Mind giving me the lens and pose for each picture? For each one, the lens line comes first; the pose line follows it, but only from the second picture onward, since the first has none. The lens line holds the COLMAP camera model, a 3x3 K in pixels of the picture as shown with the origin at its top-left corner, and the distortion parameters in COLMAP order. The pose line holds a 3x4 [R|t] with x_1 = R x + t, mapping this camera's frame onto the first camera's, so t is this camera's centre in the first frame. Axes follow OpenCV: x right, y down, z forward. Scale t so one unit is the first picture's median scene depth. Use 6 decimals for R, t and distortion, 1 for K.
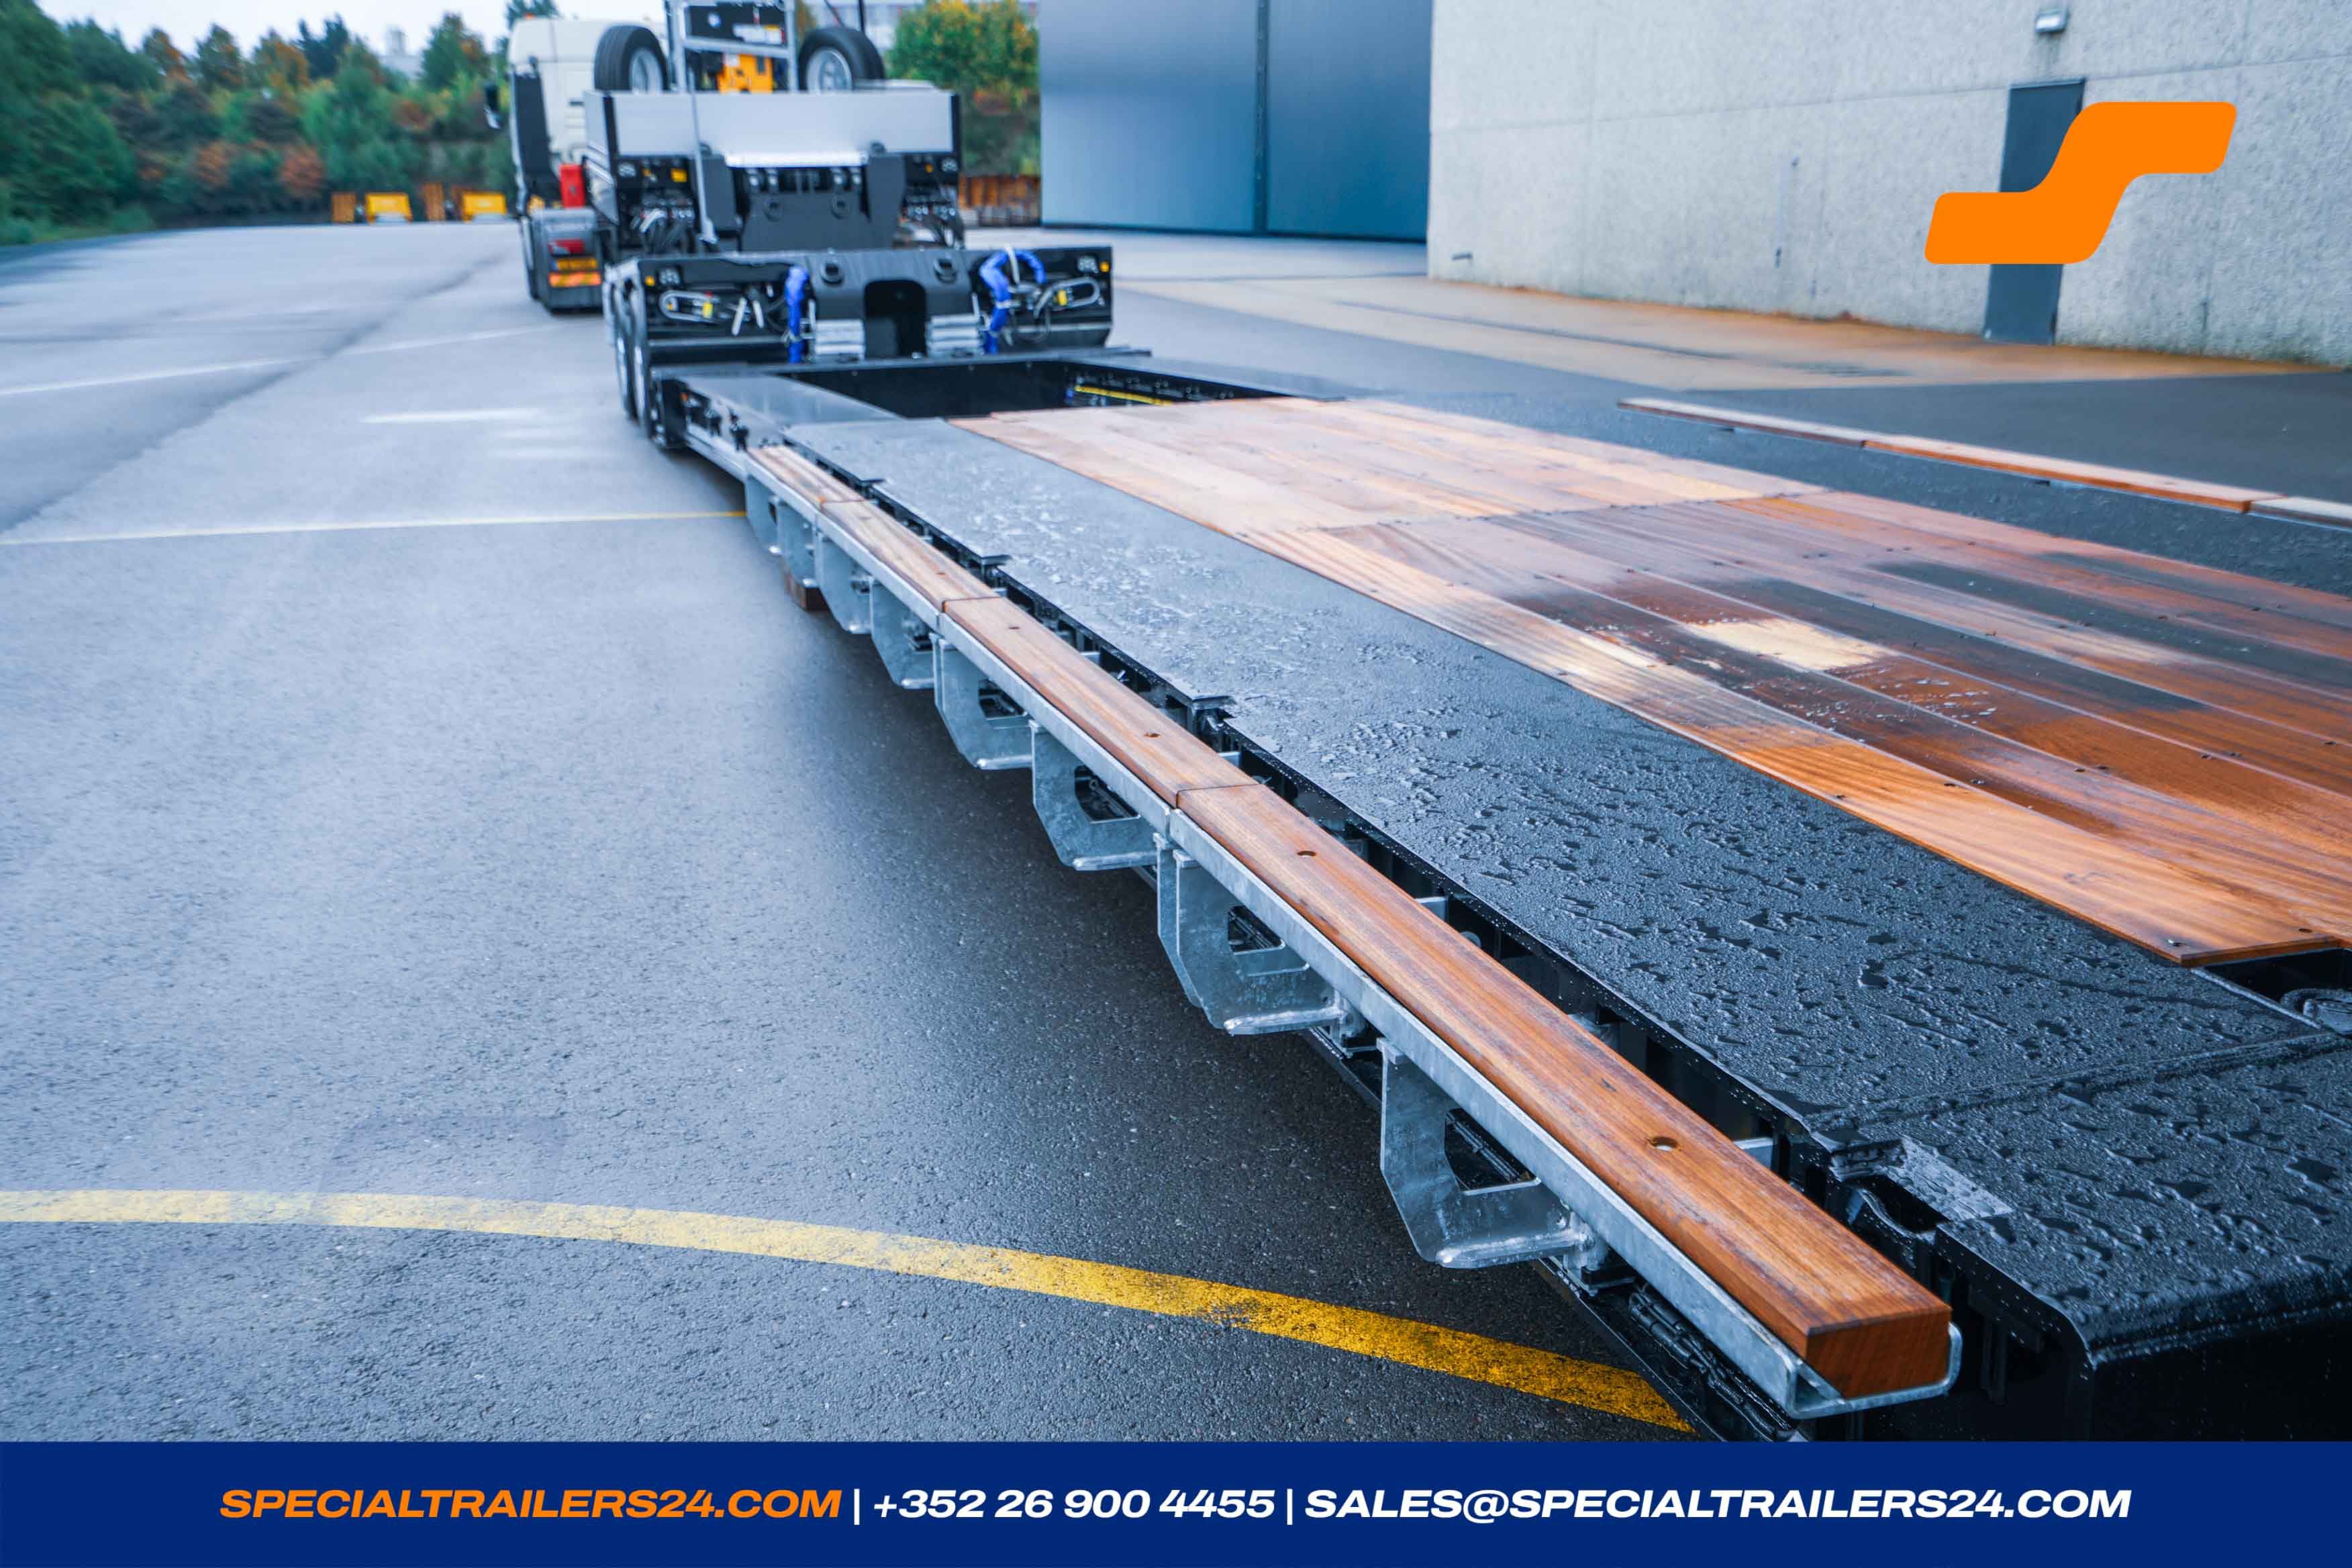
lens RADIAL K [[2266.0, 0, 1171.2], [0, 2266.0, 782.8], [0, 0, 1]] dist [0.086642, 0.000000]
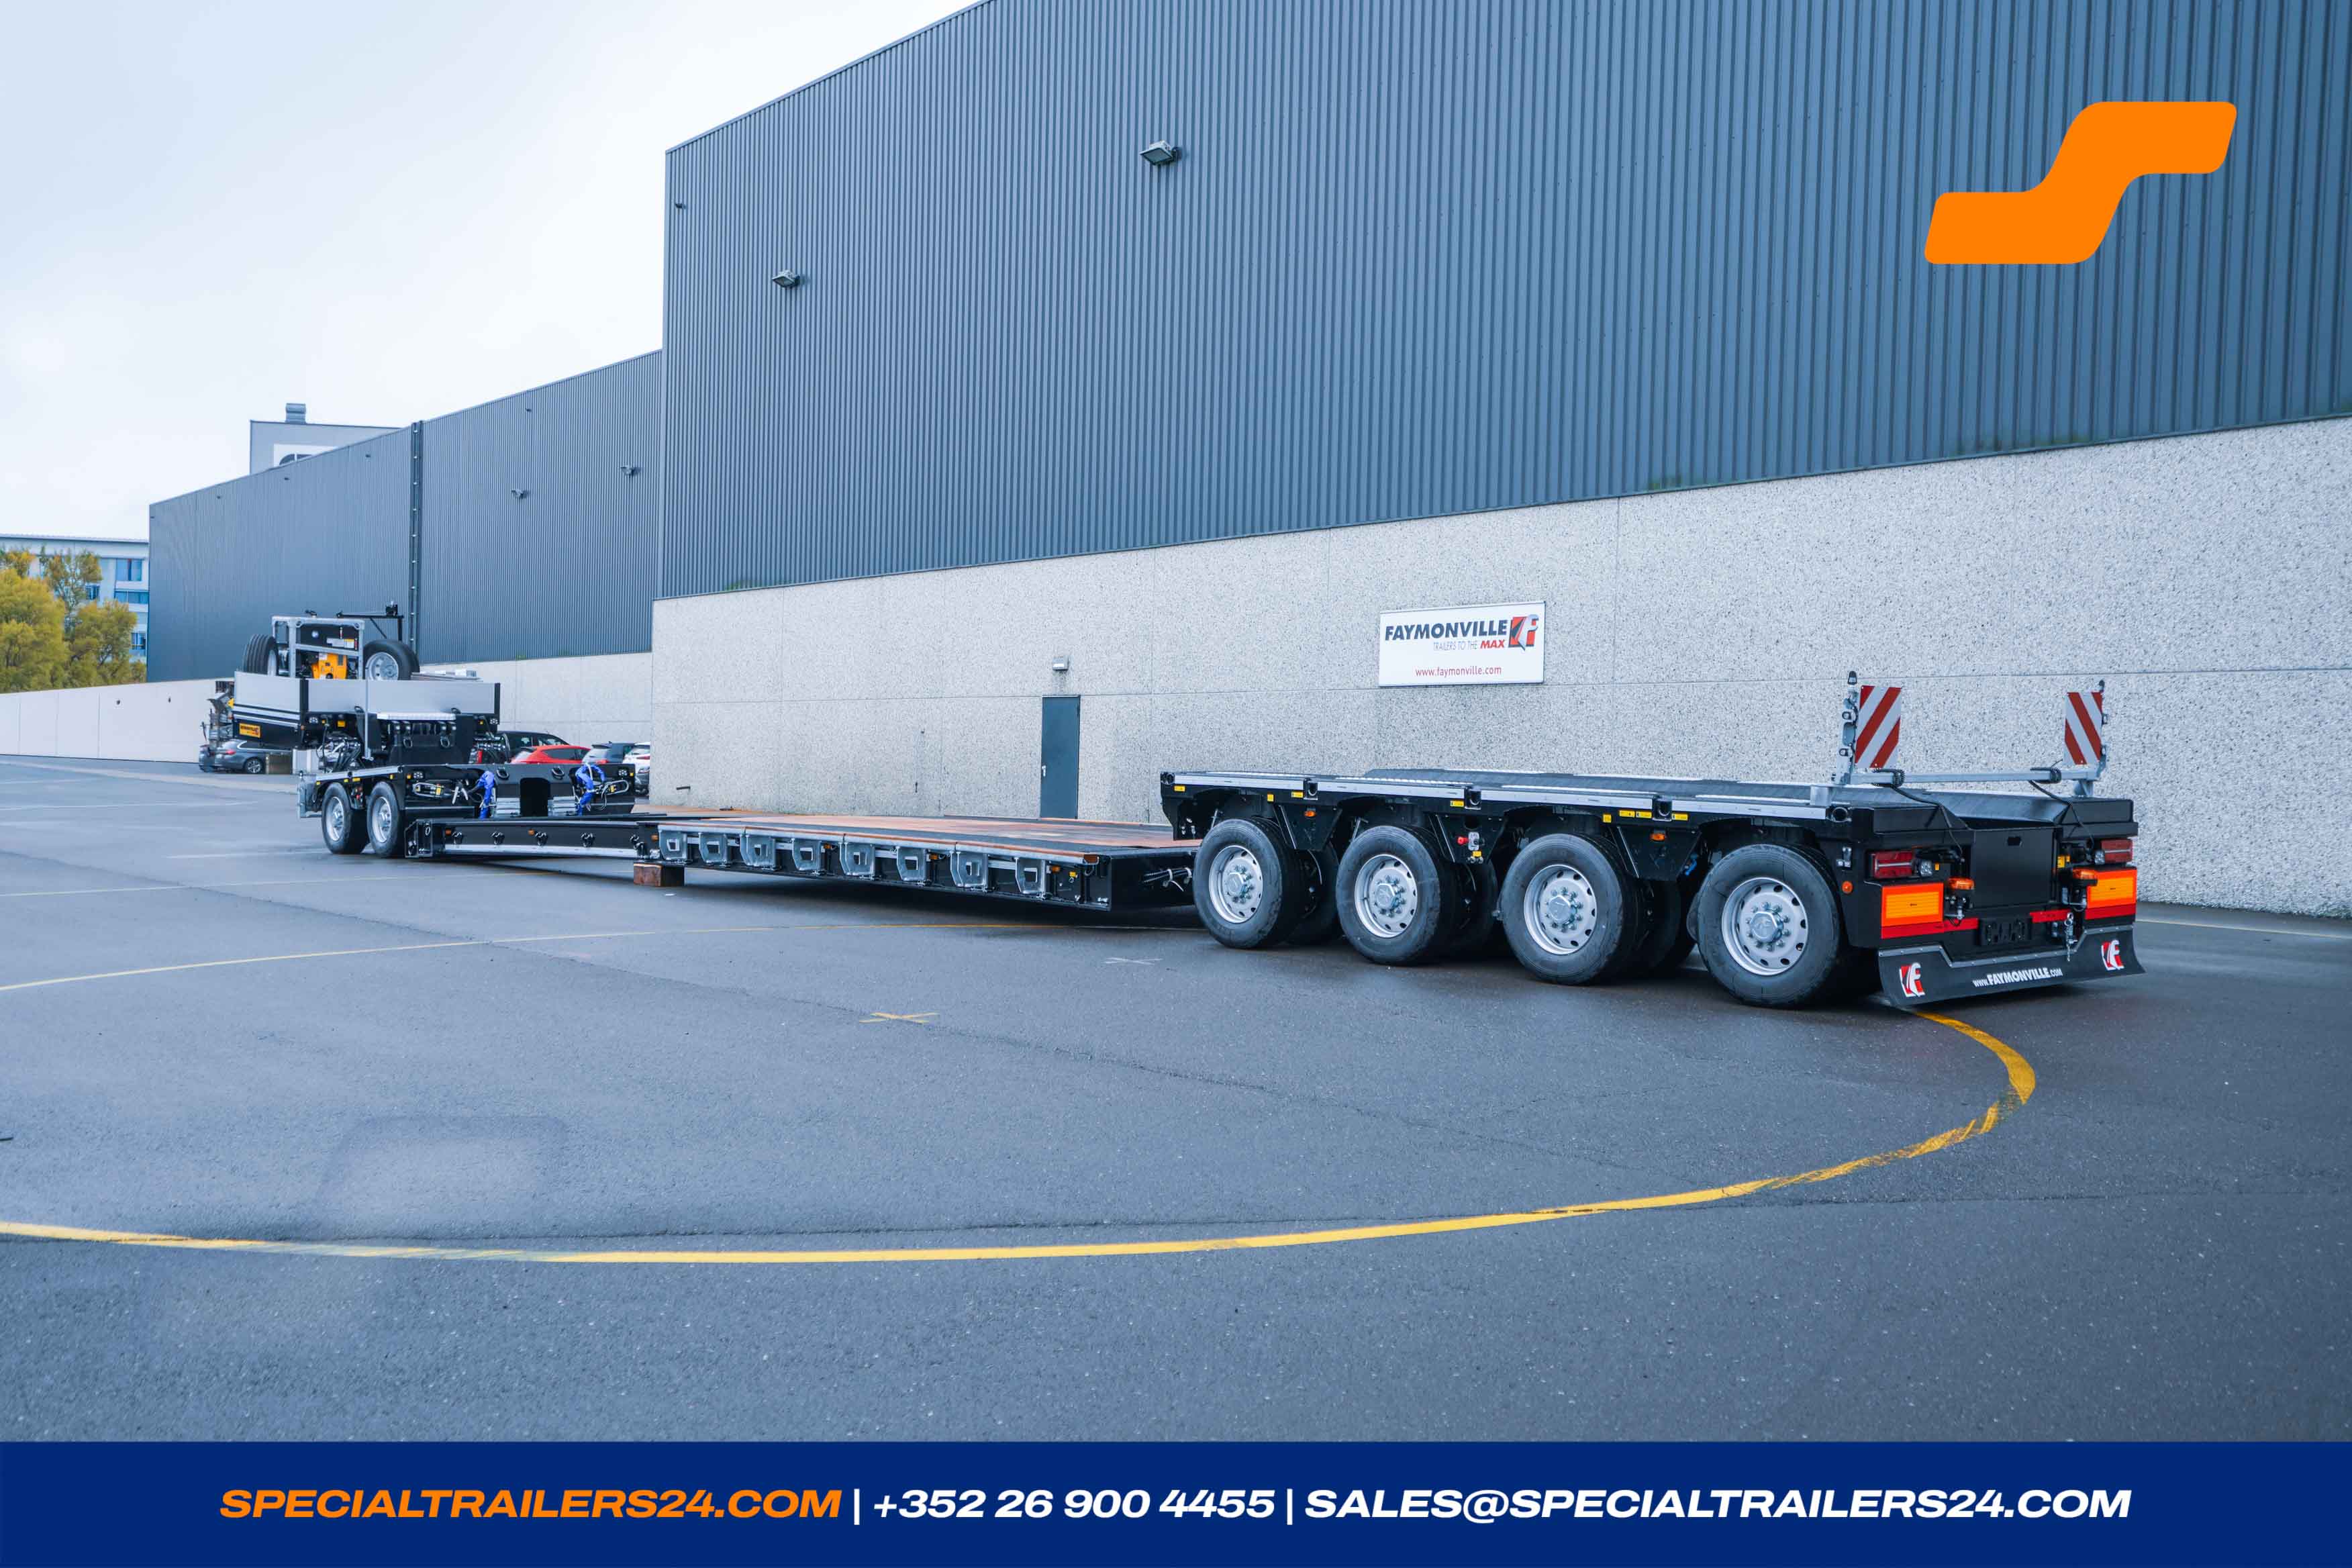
lens RADIAL K [[2327.5, 0, 1177.8], [0, 2327.5, 777.9], [0, 0, 1]] dist [0.063103, 0.000000]
pose [[0.916454, 0.014289, 0.399884, -0.331339], [0.082195, 0.971328, -0.223082, 0.217896], [-0.391606, 0.237313, 0.889004, -0.801186]]
